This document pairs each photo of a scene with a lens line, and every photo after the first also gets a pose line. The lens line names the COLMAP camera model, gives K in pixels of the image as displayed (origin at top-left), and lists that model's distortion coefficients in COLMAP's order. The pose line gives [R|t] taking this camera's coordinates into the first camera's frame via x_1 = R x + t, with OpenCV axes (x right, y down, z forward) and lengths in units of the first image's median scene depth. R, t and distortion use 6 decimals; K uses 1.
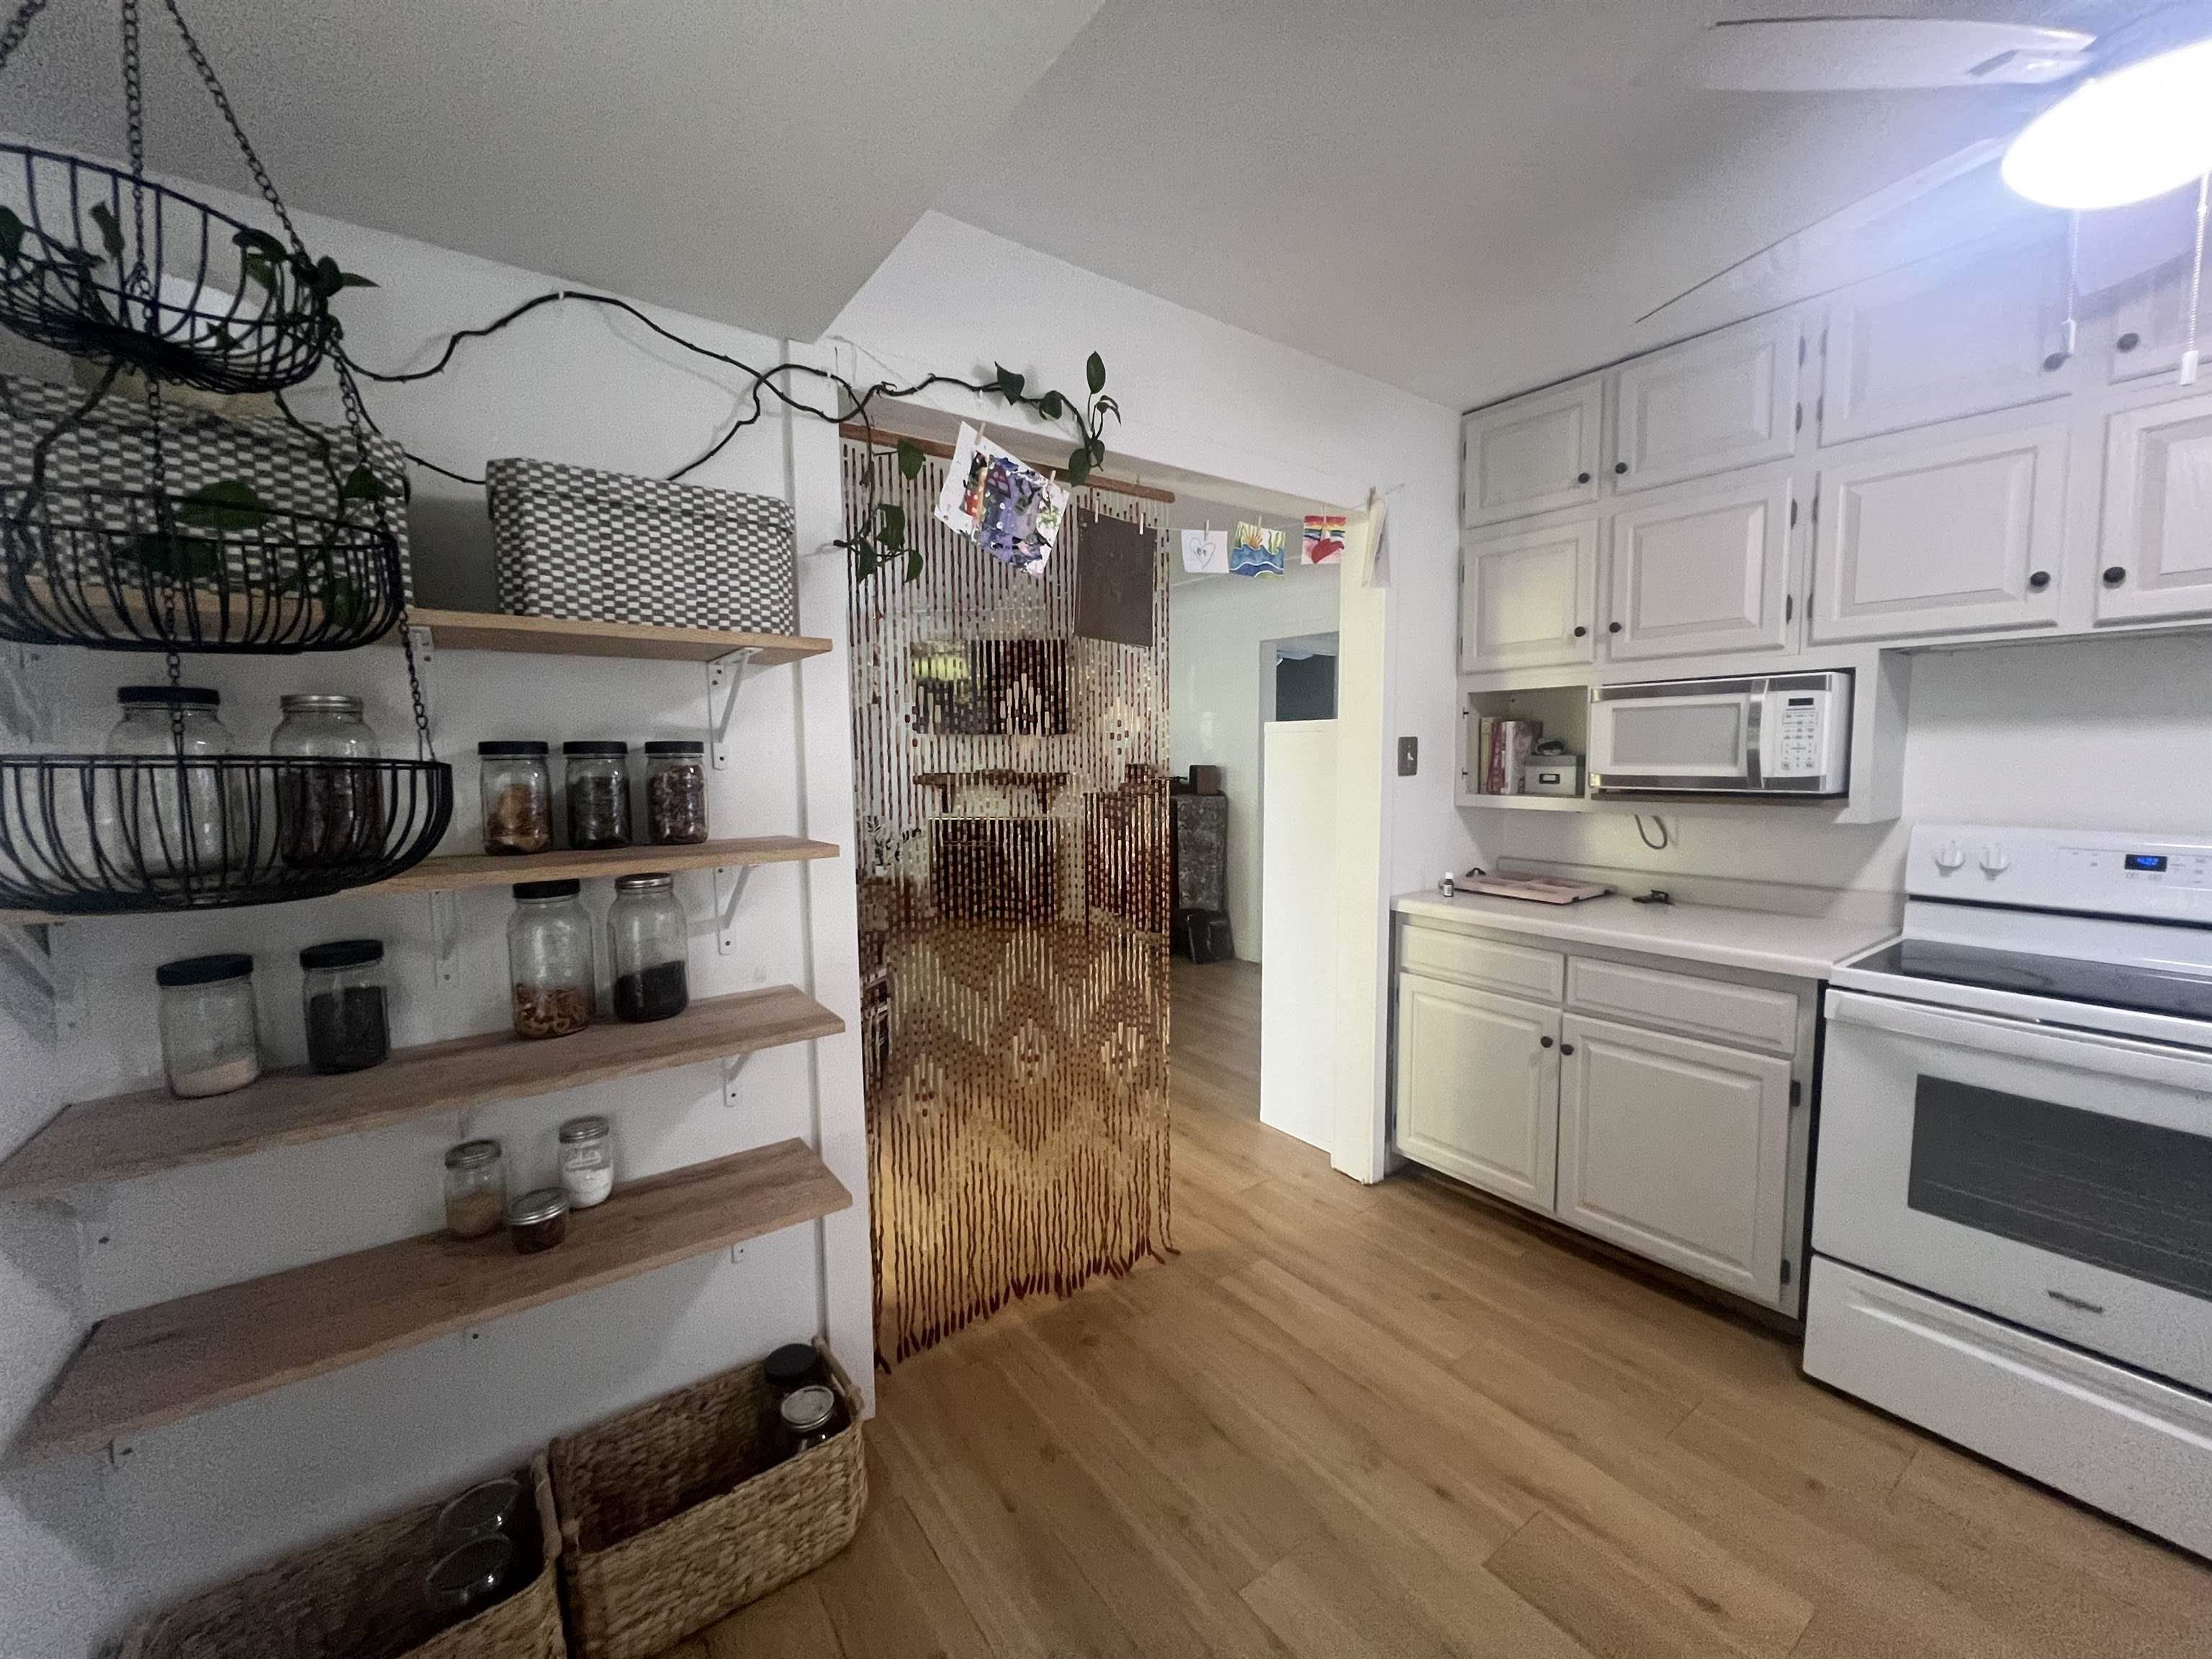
lens RADIAL K [[886.9, 0, 1110.0], [0, 886.9, 823.1], [0, 0, 1]] dist [0.000107, -0.000133]
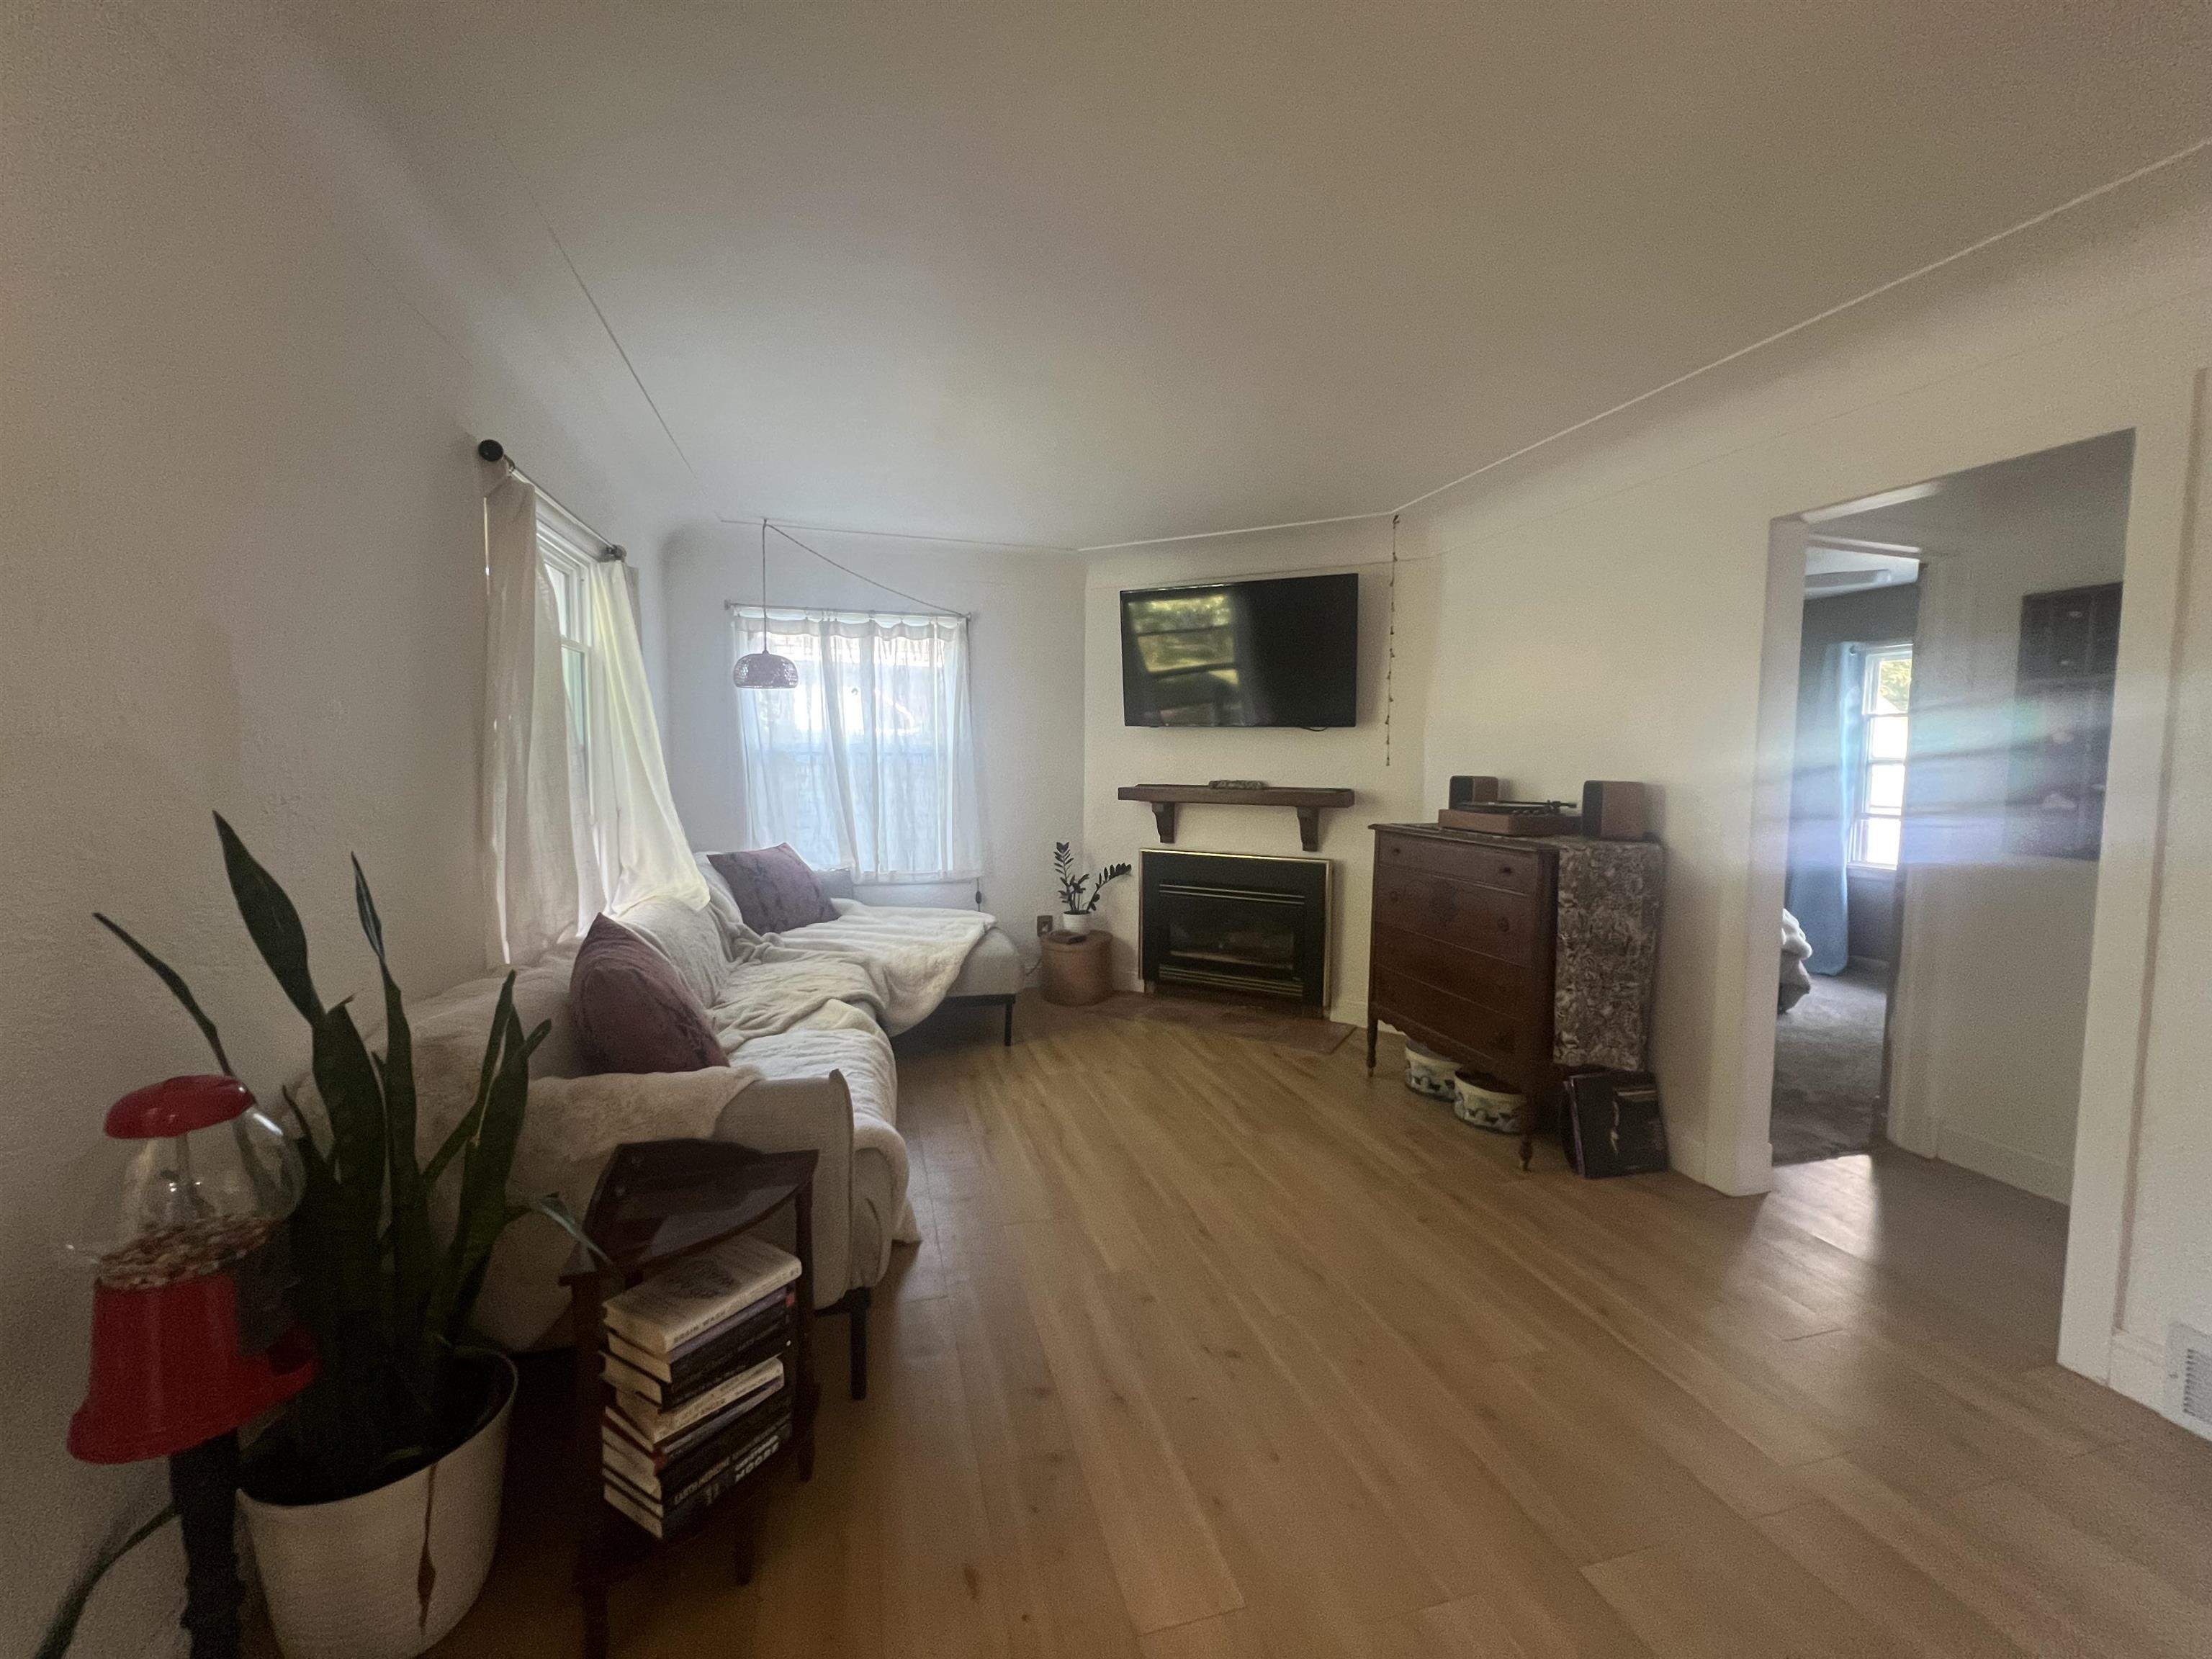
lens RADIAL K [[886.9, 0, 1102.2], [0, 886.9, 826.6], [0, 0, 1]] dist [0.000107, -0.000133]
pose [[0.936818, 0.041694, -0.347322, 0.017714], [-0.045772, 0.998946, -0.003540, -0.064121], [0.346809, 0.019214, 0.937739, 1.122318]]
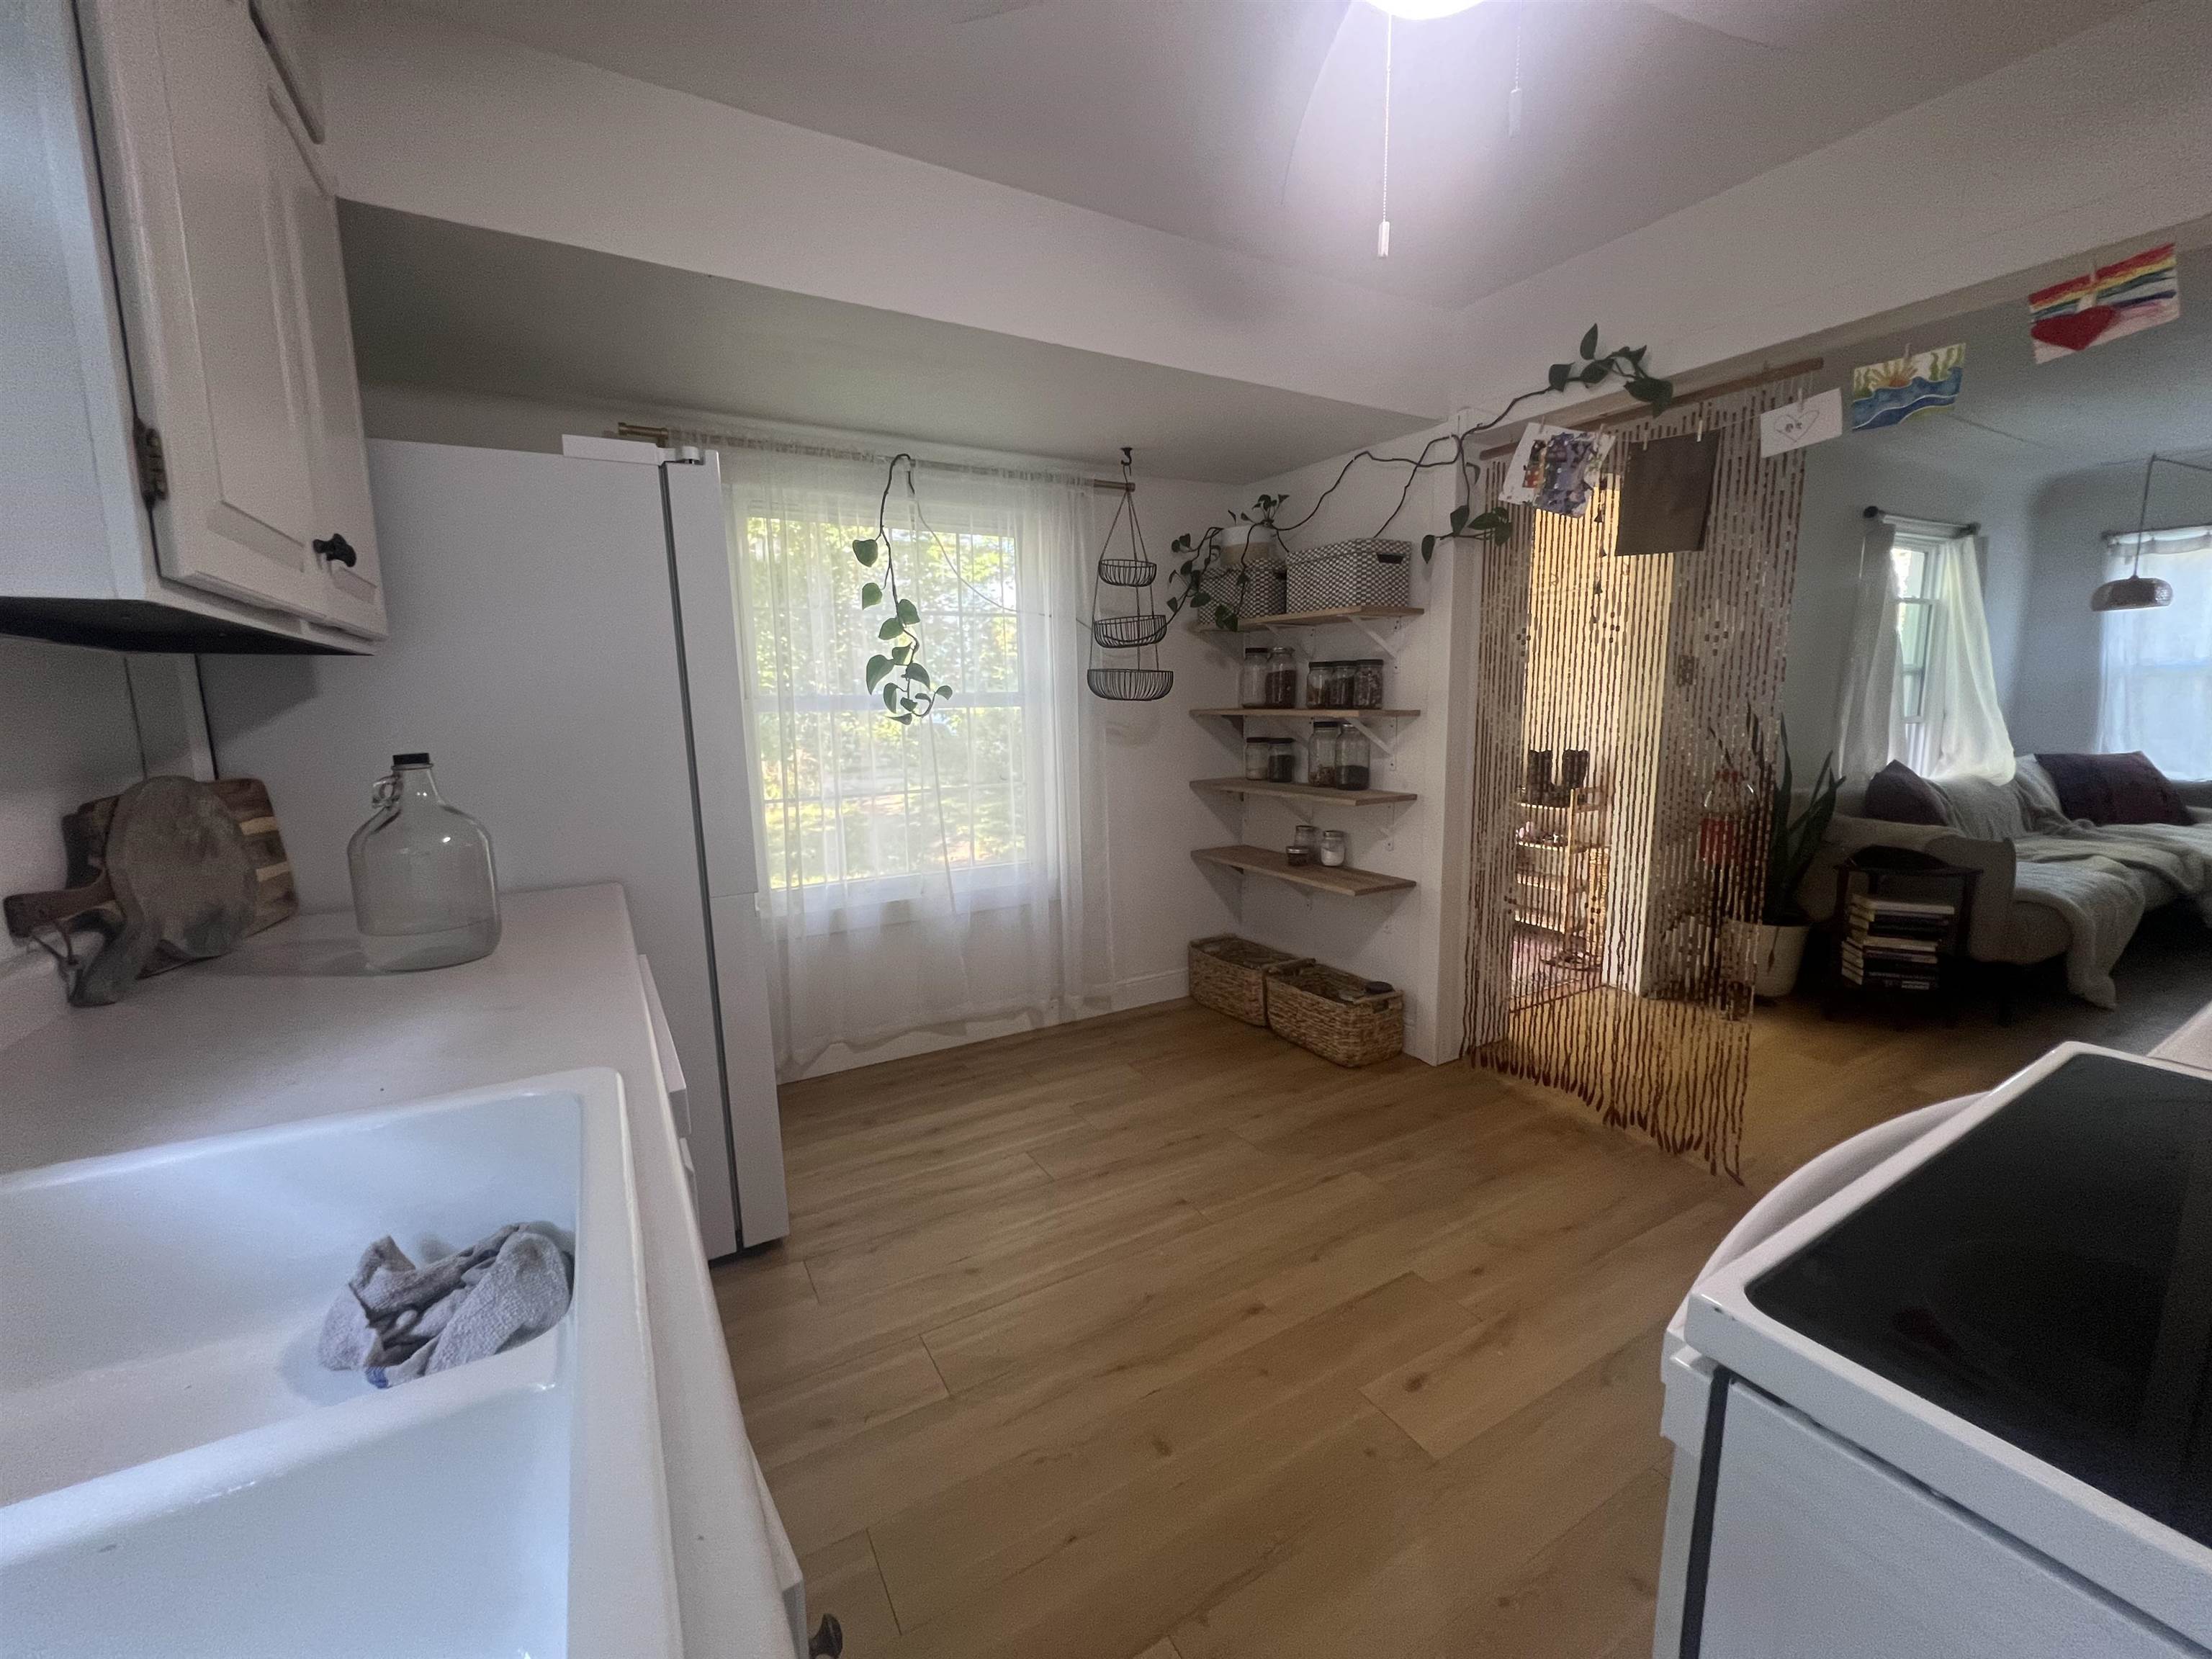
lens RADIAL K [[886.9, 0, 1103.6], [0, 886.9, 820.1], [0, 0, 1]] dist [0.000107, -0.000133]
pose [[-0.106438, 0.151596, -0.982695, 1.142387], [-0.066524, 0.985009, 0.159159, -0.006439], [0.992091, 0.082313, -0.094758, 0.420474]]
